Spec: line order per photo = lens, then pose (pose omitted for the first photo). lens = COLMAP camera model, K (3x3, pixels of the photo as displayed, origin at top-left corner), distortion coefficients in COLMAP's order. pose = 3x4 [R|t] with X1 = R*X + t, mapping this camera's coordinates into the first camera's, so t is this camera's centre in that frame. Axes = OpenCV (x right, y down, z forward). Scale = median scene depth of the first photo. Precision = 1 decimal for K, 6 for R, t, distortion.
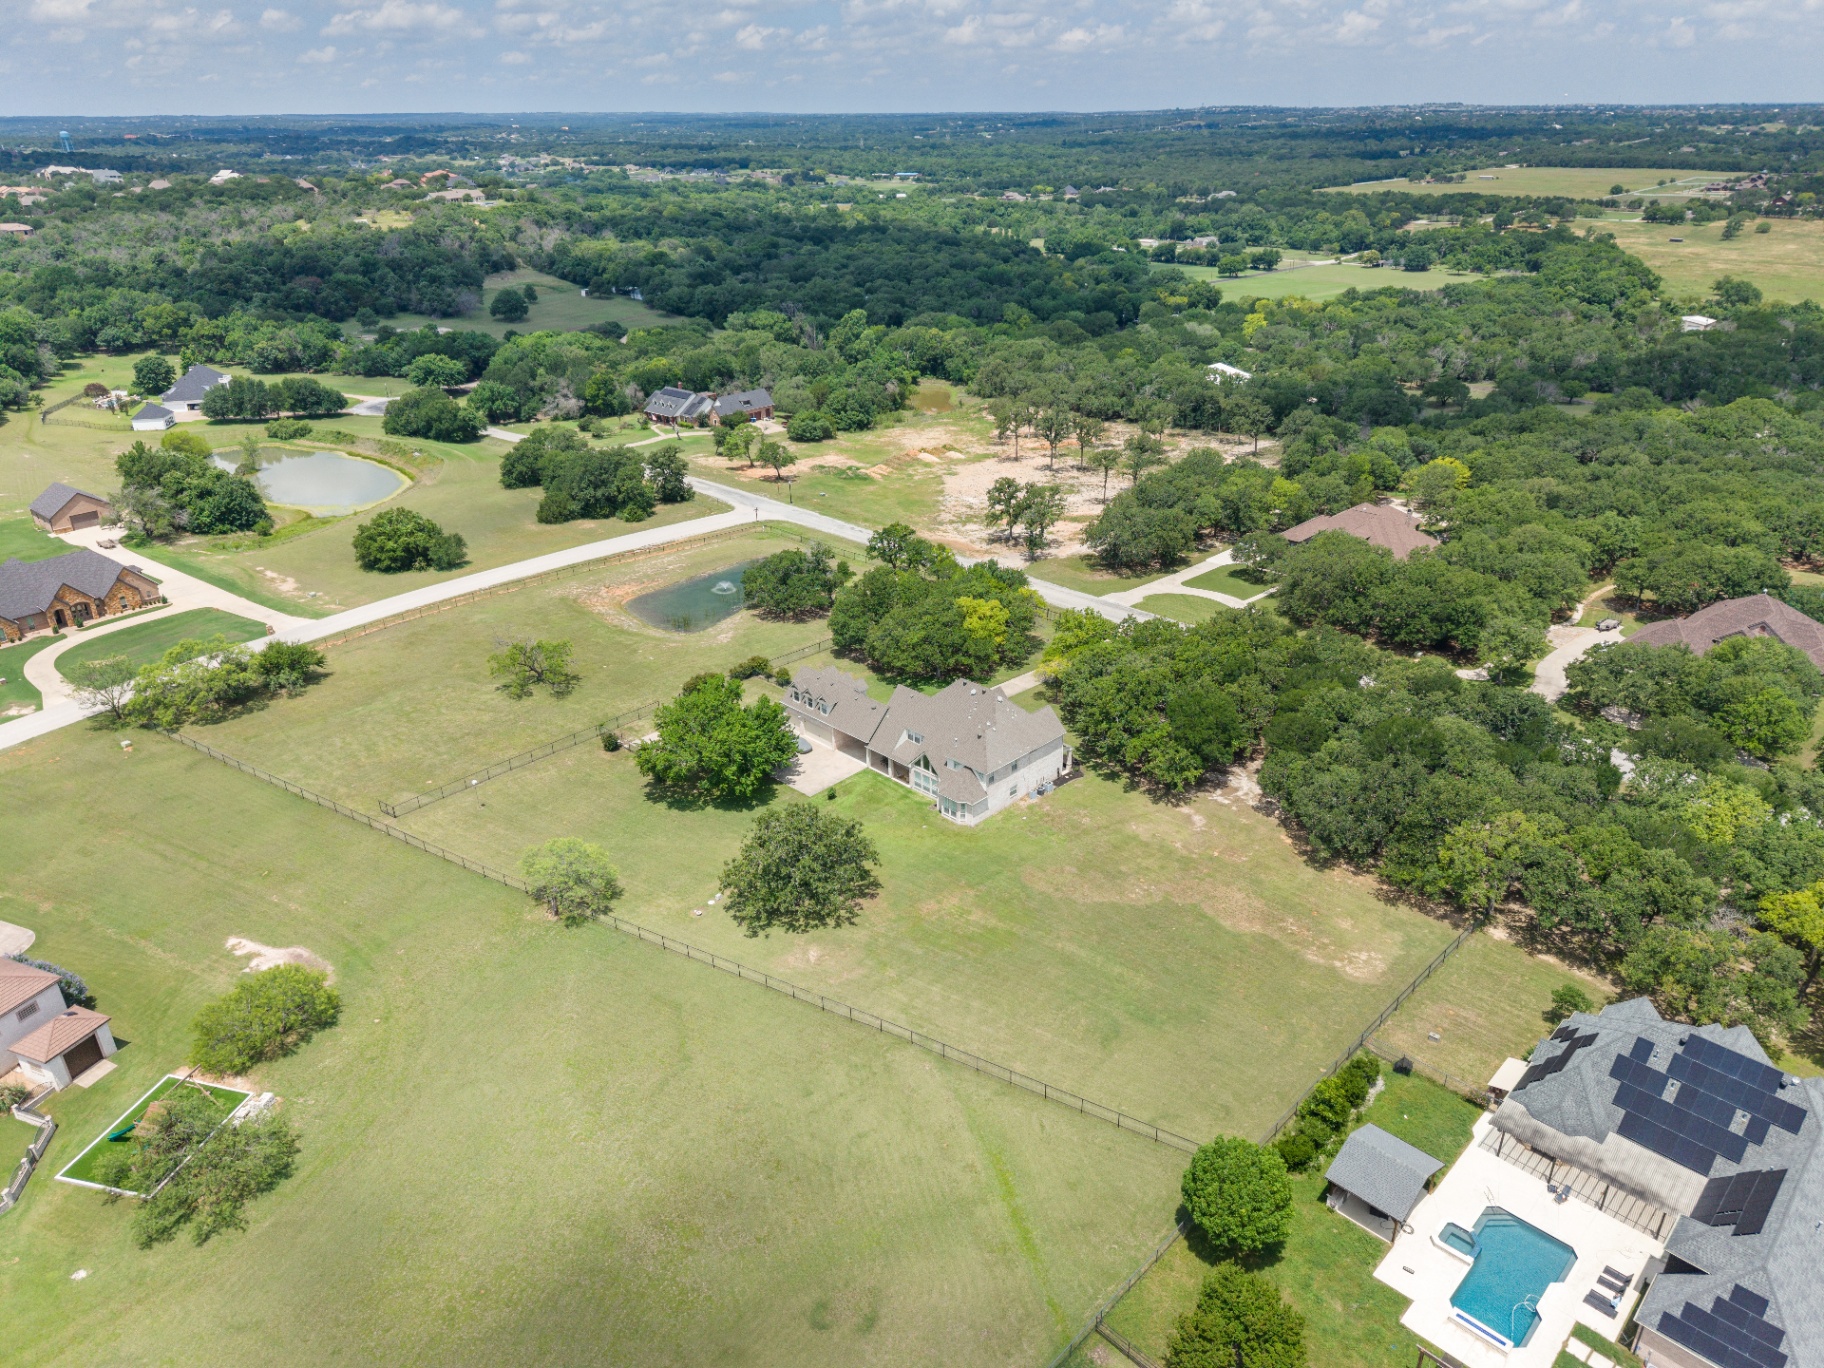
lens RADIAL K [[1218.9, 0, 912.0], [0, 1218.9, 684.0], [0, 0, 1]] dist [0.021277, -0.015844]
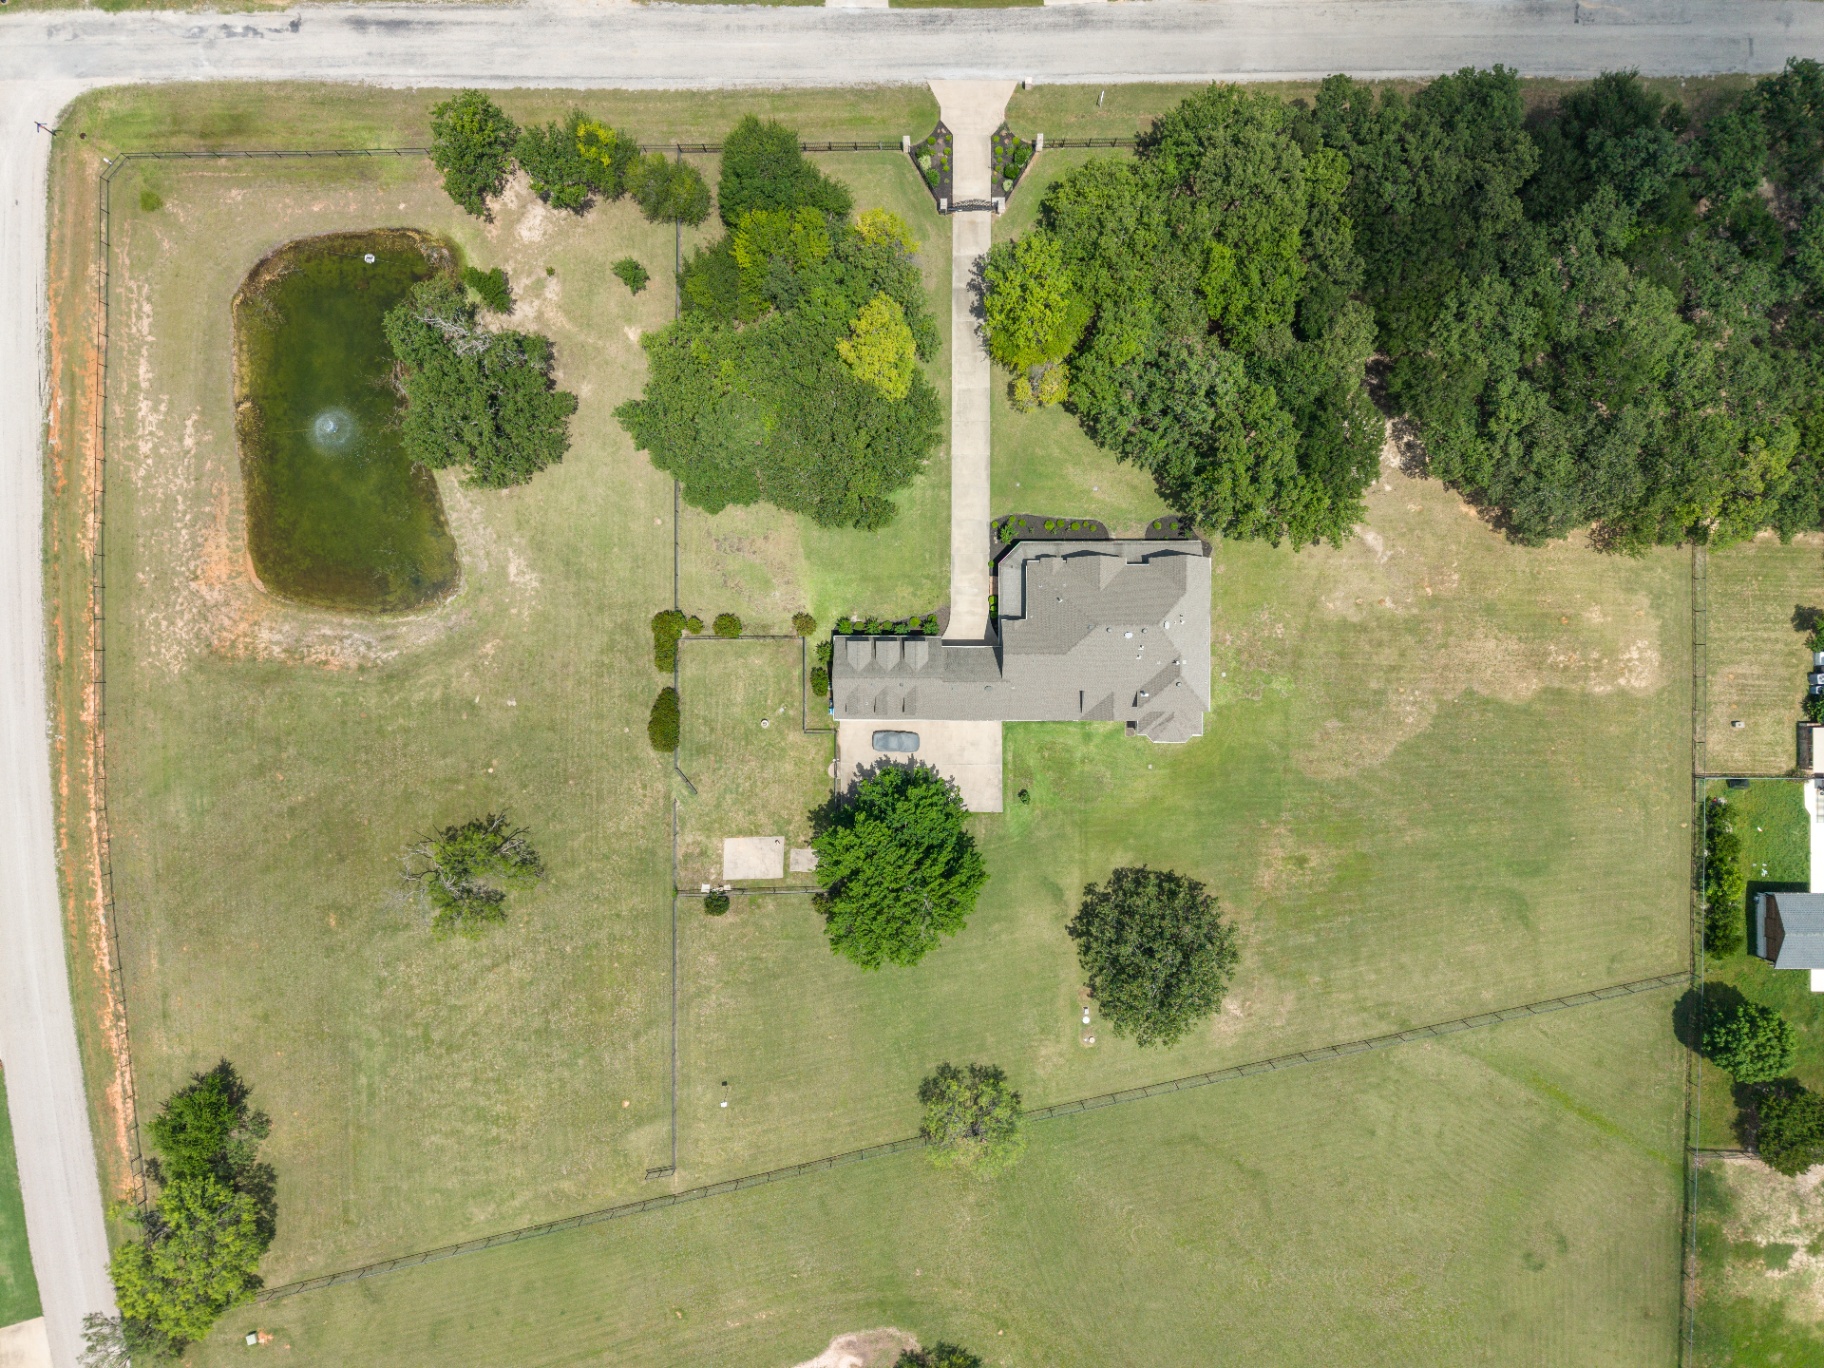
lens RADIAL K [[1218.9, 0, 912.0], [0, 1218.9, 684.0], [0, 0, 1]] dist [0.021277, -0.015844]
pose [[0.709739, -0.704460, 0.002593, -0.067818], [0.301966, 0.307551, 0.902346, -0.701552], [-0.636465, -0.639647, 0.431004, 0.729019]]
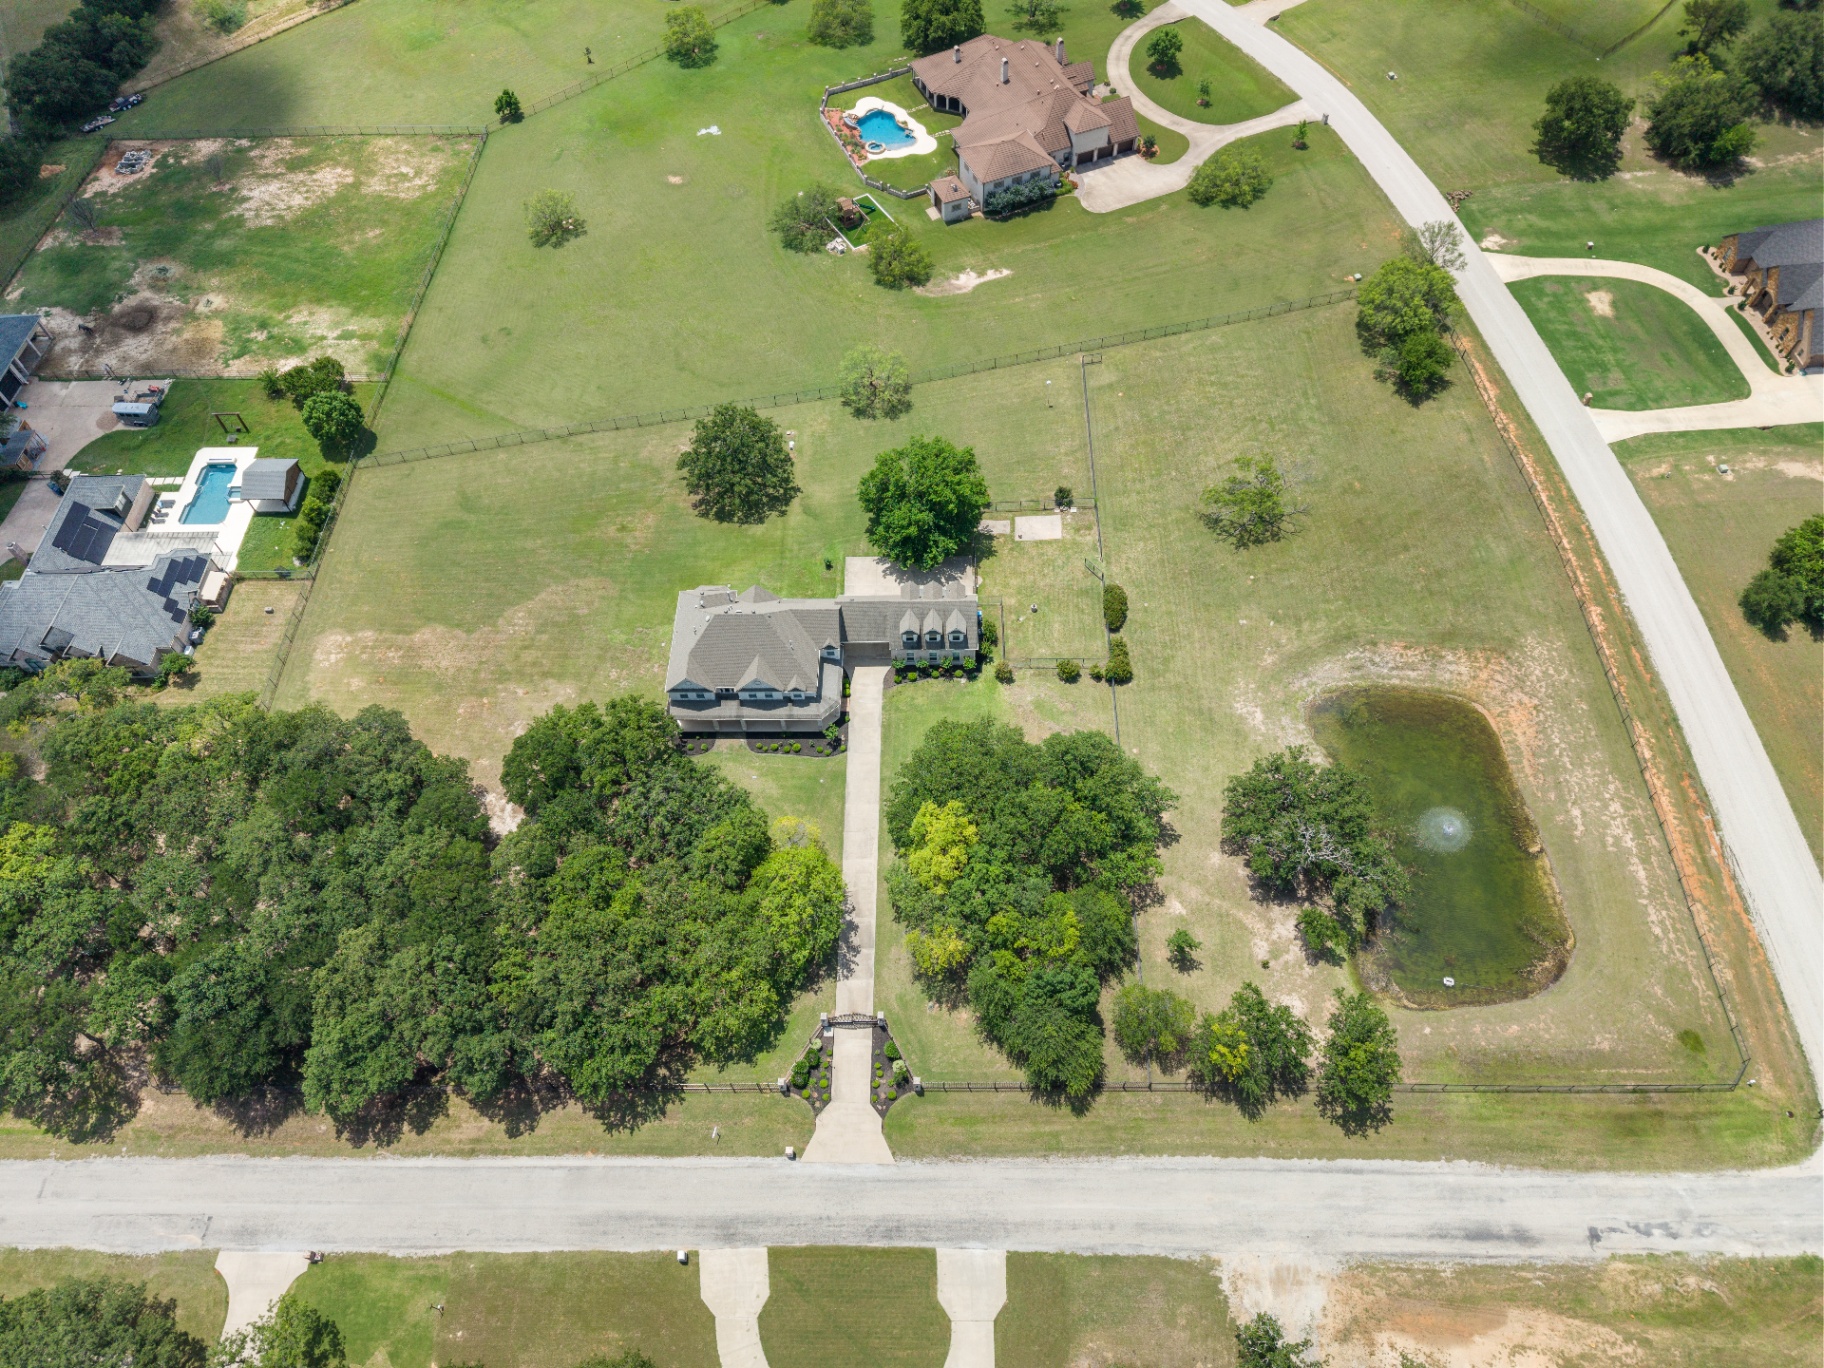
lens RADIAL K [[1218.9, 0, 912.0], [0, 1218.9, 684.0], [0, 0, 1]] dist [0.021277, -0.015844]
pose [[-0.714868, 0.600050, -0.359033, 0.325229], [-0.263121, 0.244881, 0.933167, -0.891517], [0.647867, 0.761560, -0.017172, 1.132632]]
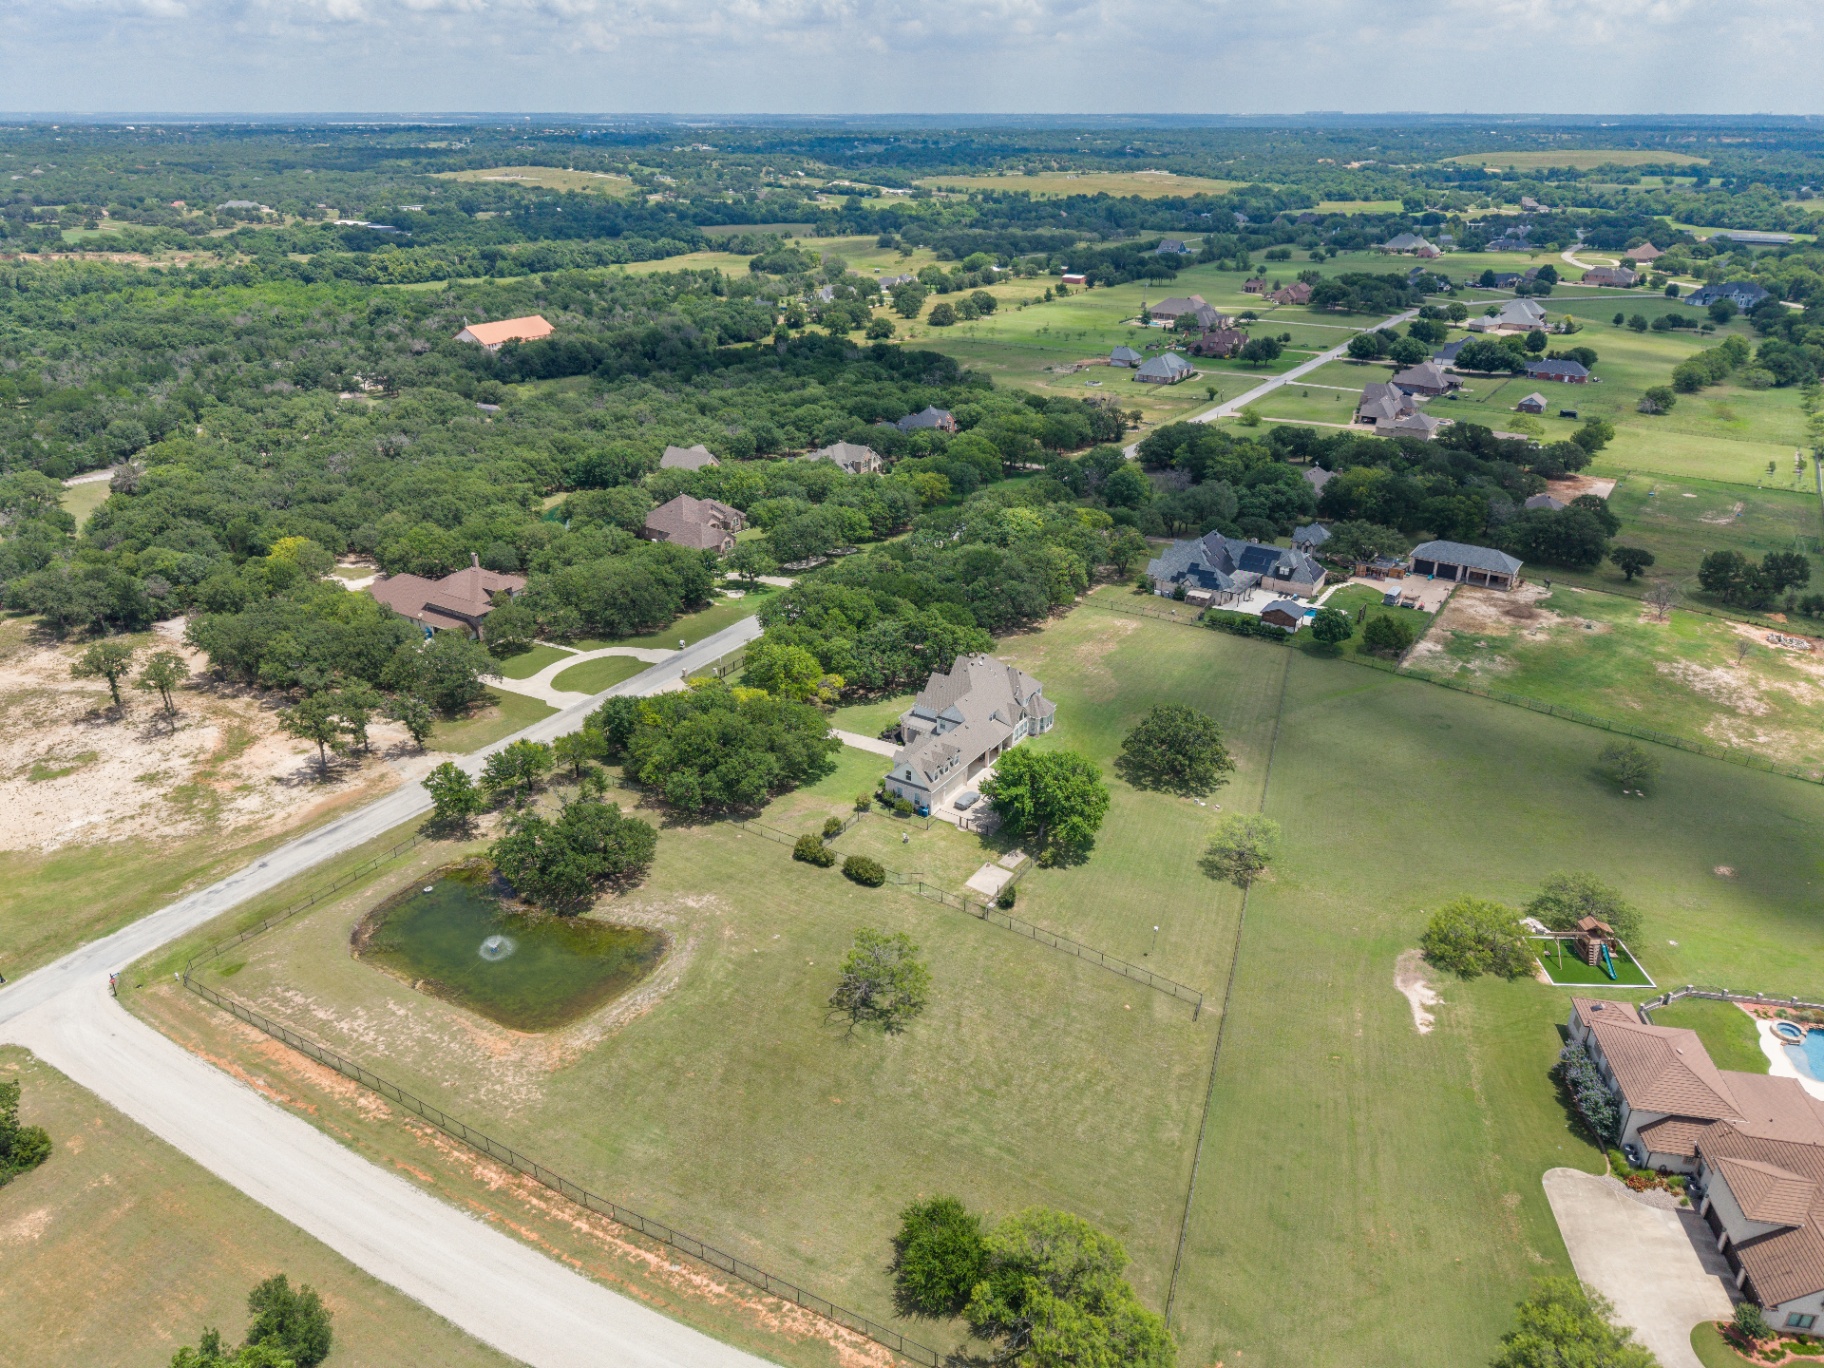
lens RADIAL K [[1218.9, 0, 912.0], [0, 1218.9, 684.0], [0, 0, 1]] dist [0.021277, -0.015844]
pose [[-0.208887, -0.404245, 0.890479, -1.092331], [0.416468, 0.787098, 0.455008, -0.594197], [-0.884828, 0.465901, 0.003940, 1.056859]]
